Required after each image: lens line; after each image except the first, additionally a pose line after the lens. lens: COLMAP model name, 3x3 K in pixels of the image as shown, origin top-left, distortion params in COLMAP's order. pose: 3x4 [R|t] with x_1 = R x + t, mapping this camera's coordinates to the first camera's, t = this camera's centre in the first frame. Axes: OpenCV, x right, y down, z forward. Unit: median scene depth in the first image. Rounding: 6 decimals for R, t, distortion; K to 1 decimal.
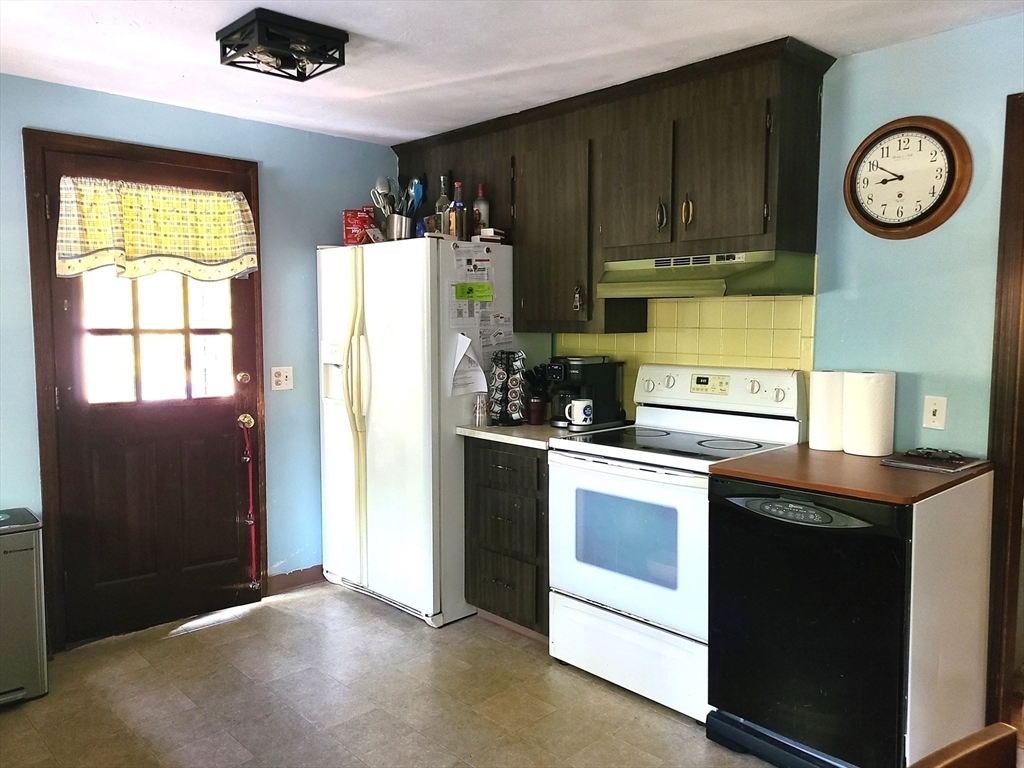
lens RADIAL K [[761.7, 0, 506.4], [0, 761.7, 381.7], [0, 0, 1]] dist [0.035706, -0.022034]
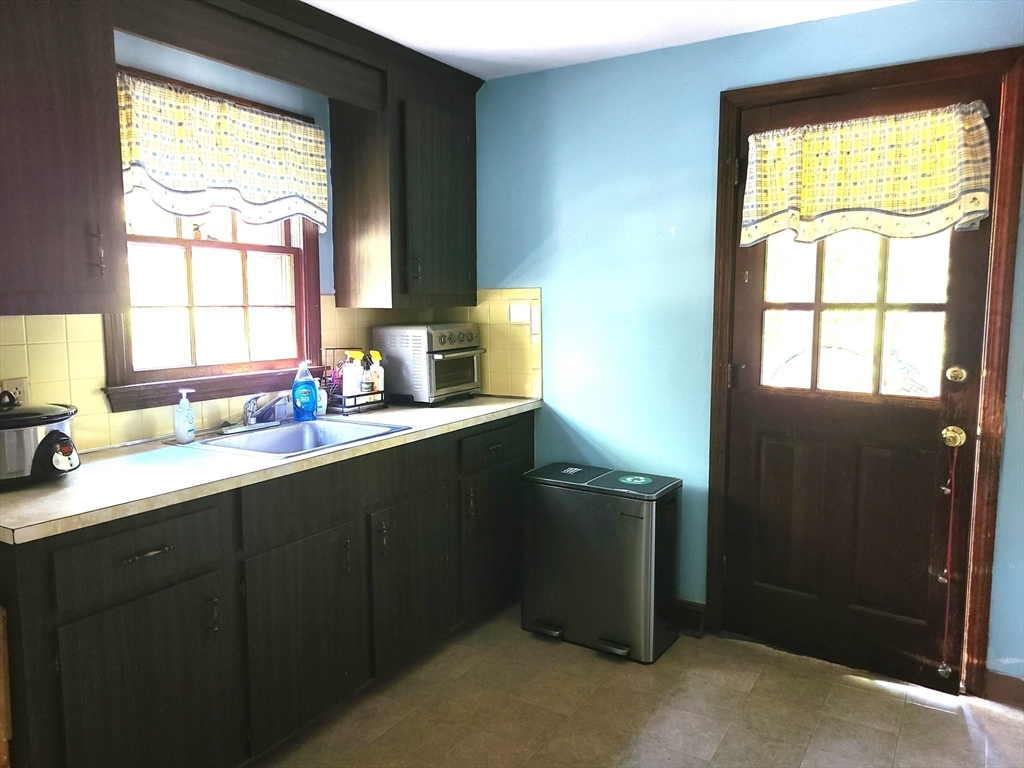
lens RADIAL K [[761.7, 0, 503.9], [0, 761.7, 387.7], [0, 0, 1]] dist [0.035706, -0.022034]
pose [[0.266427, 0.113370, -0.957164, 0.232713], [-0.076130, 0.992431, 0.096356, -0.031542], [0.960844, 0.047197, 0.273042, 0.446361]]
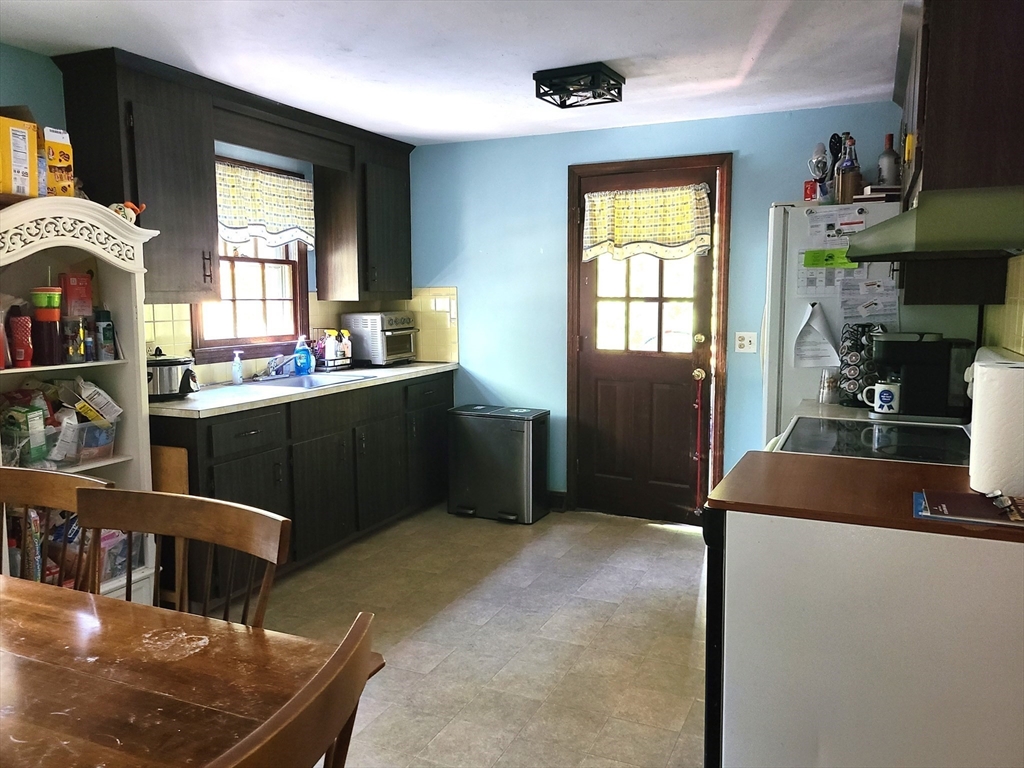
lens RADIAL K [[761.7, 0, 513.4], [0, 761.7, 382.3], [0, 0, 1]] dist [0.035706, -0.022034]
pose [[0.394126, 0.106347, -0.912883, 0.692008], [-0.072334, 0.993791, 0.084543, -0.018413], [0.916205, 0.032712, 0.399372, 0.274052]]
